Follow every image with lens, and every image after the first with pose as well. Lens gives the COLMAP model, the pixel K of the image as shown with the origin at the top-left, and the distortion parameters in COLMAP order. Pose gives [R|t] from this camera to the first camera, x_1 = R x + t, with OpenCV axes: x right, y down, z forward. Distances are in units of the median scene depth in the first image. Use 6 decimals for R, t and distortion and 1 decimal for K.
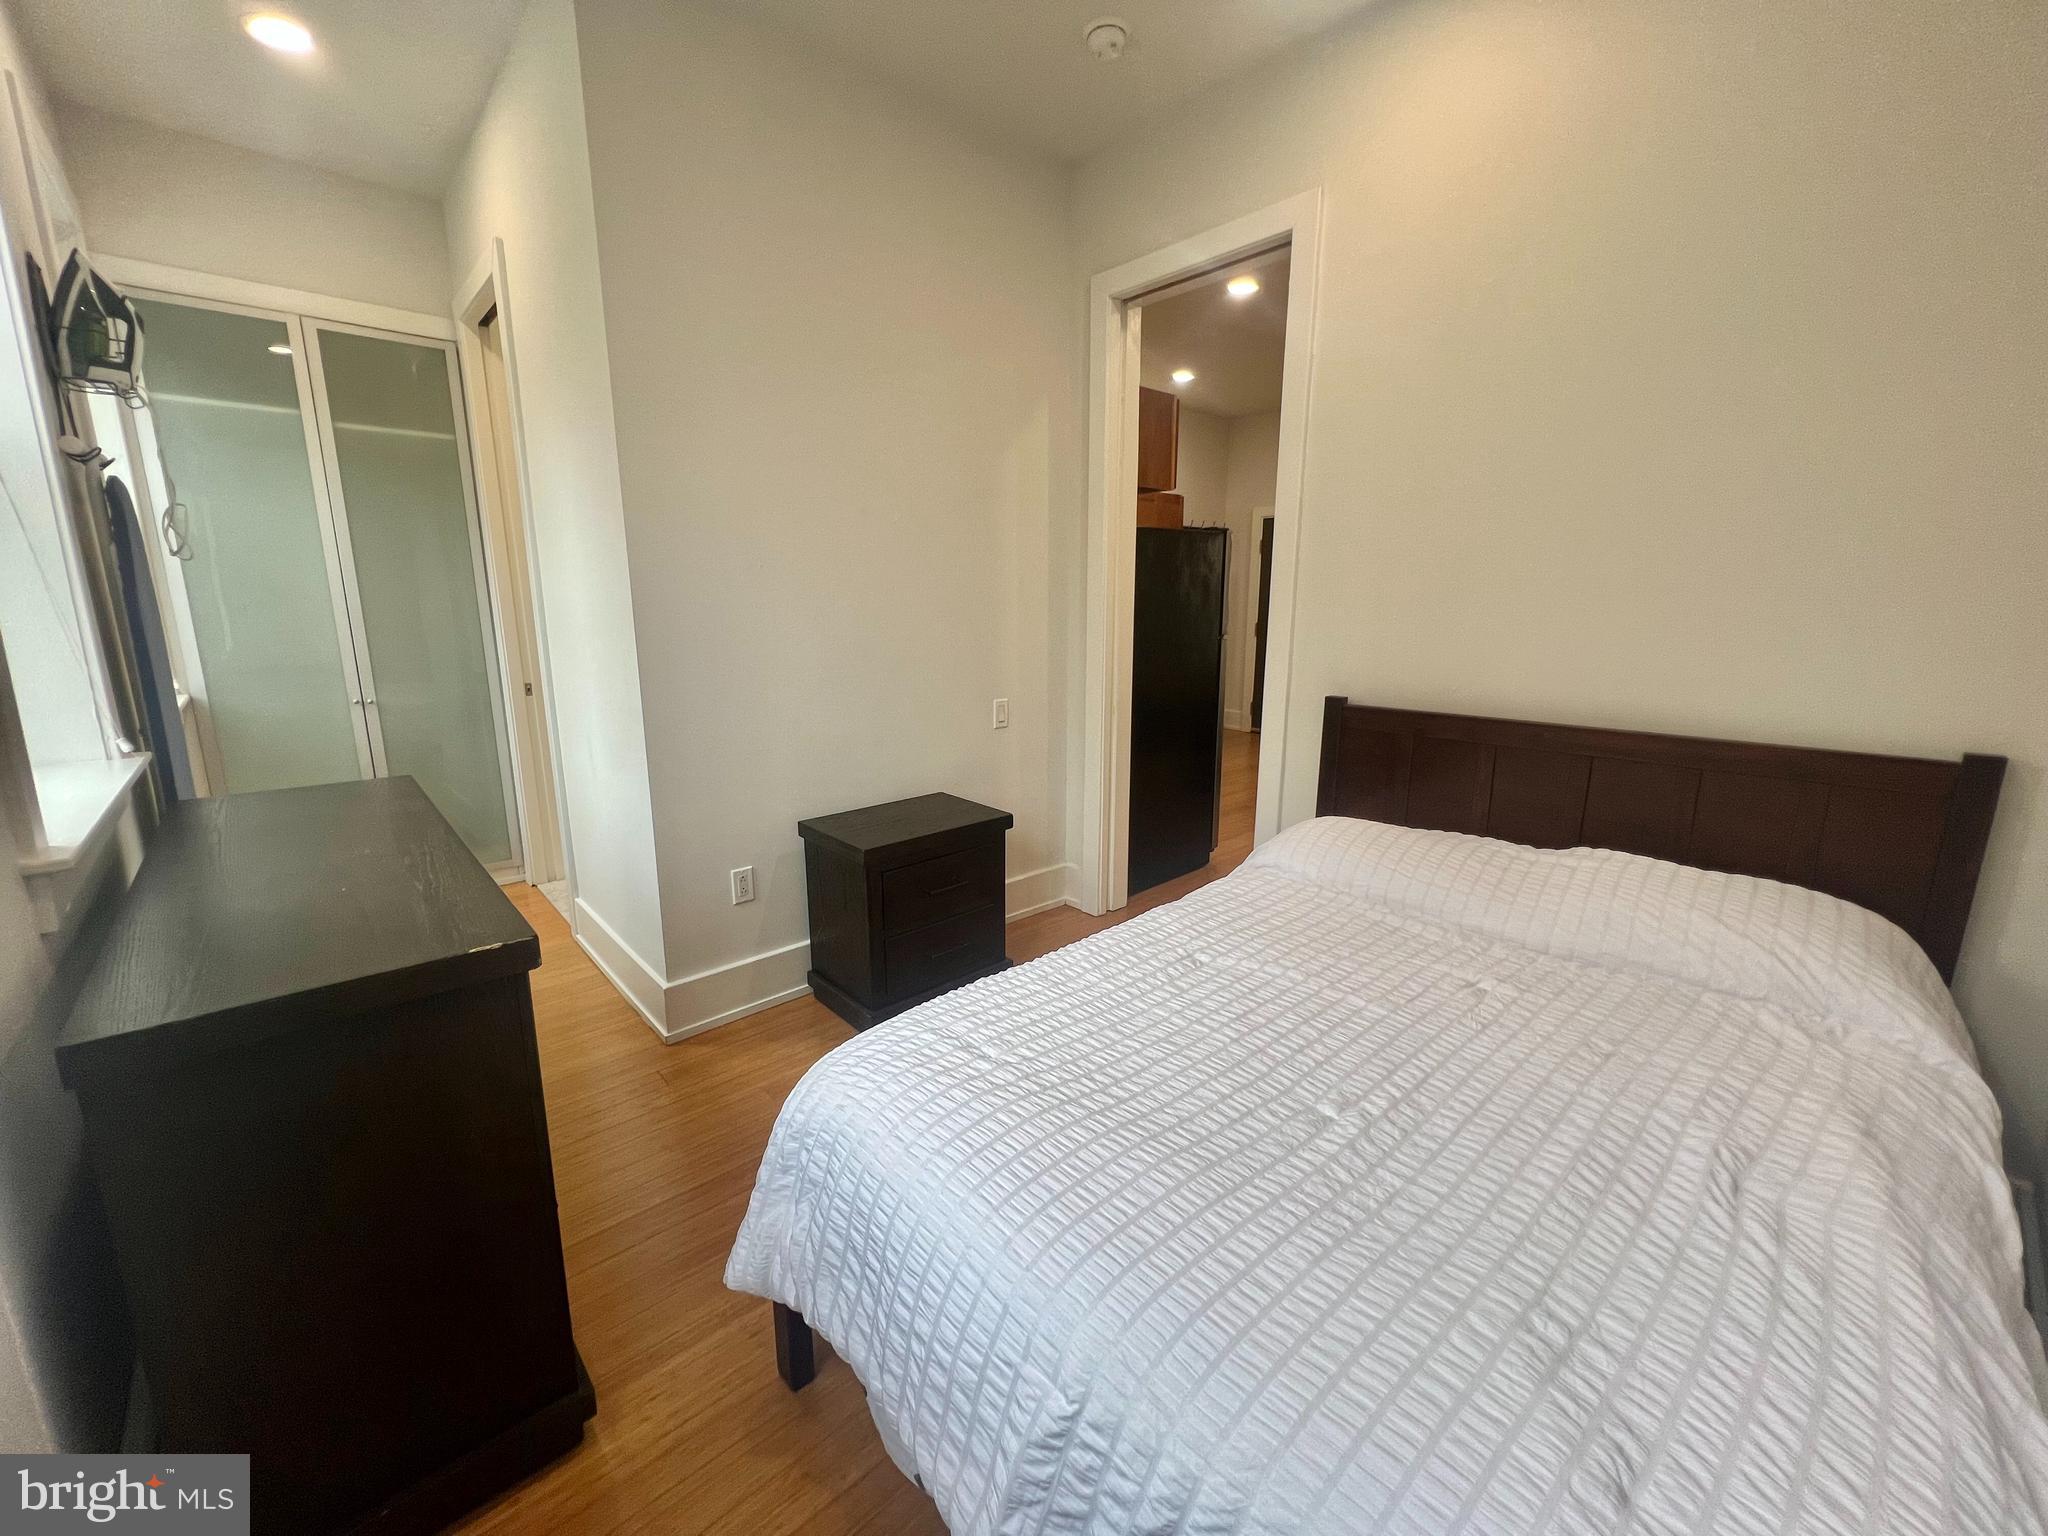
lens RADIAL K [[817.4, 0, 1023.2], [0, 817.4, 757.6], [0, 0, 1]] dist [-0.005246, 0.001597]
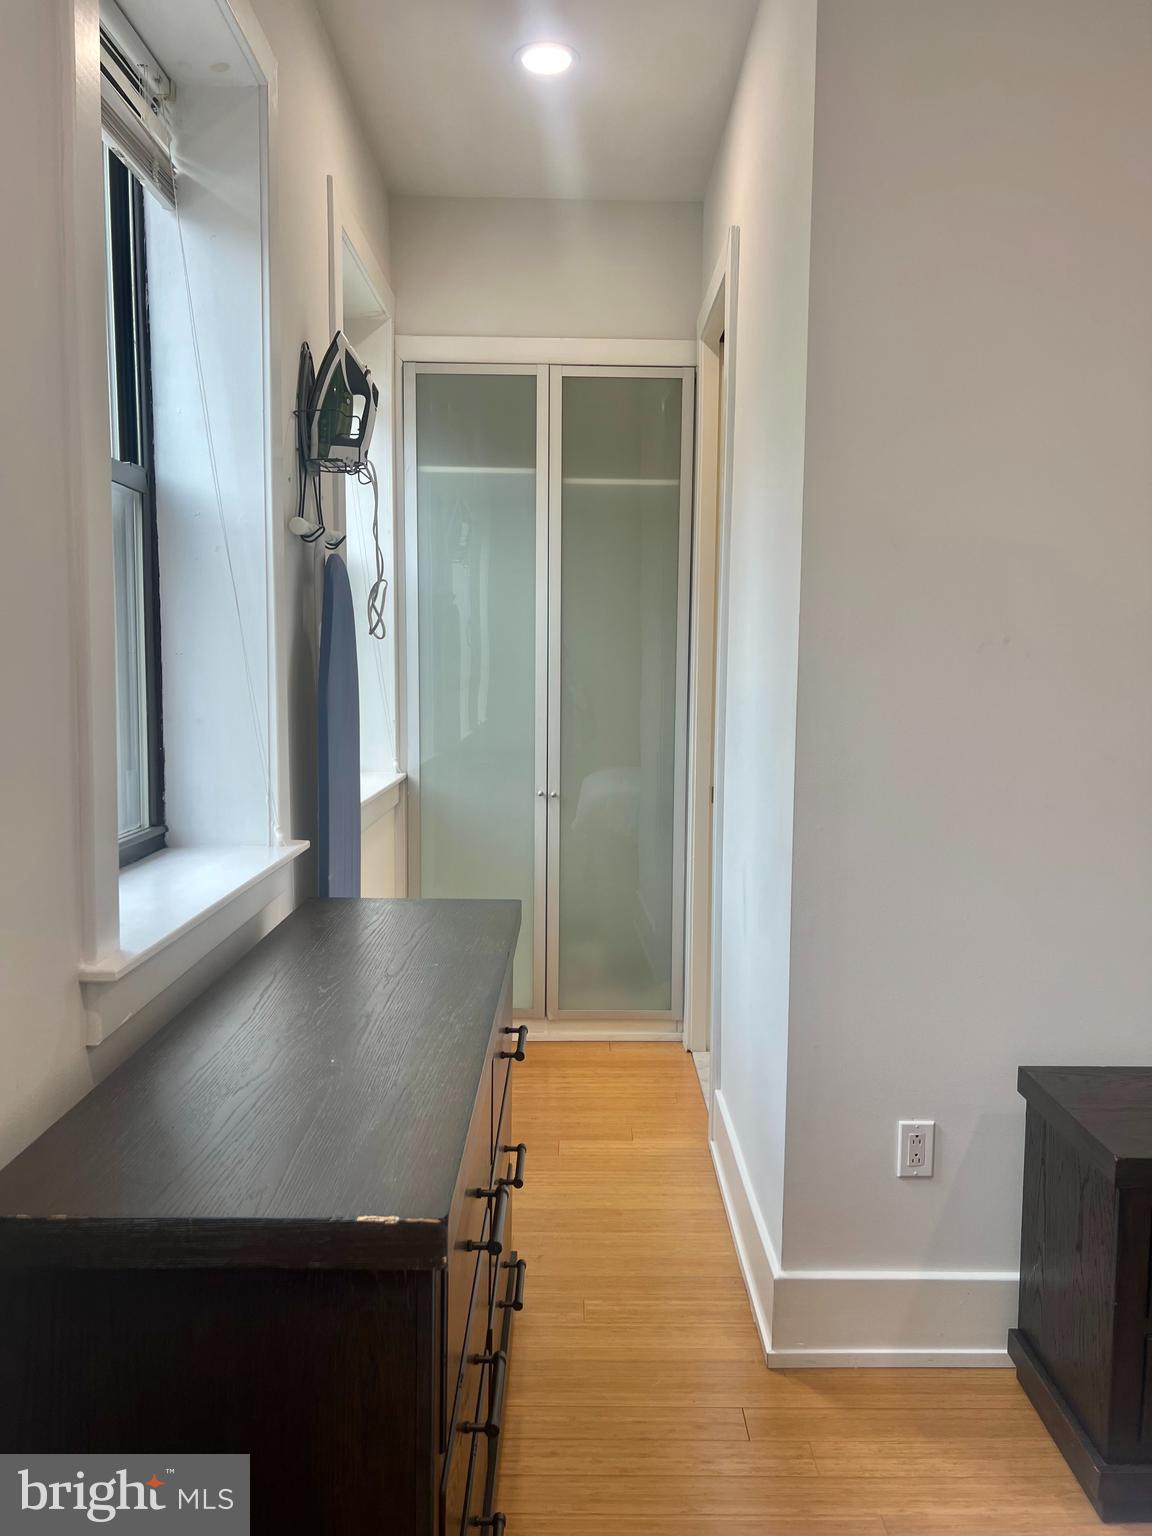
lens RADIAL K [[1152.9, 0, 583.0], [0, 1152.9, 780.6], [0, 0, 1]] dist [0.054276, -0.060681]
pose [[0.741875, 0.075699, -0.666251, 0.032730], [-0.139492, 0.989292, -0.042923, -0.045422], [0.655868, 0.124780, 0.744491, 0.149534]]
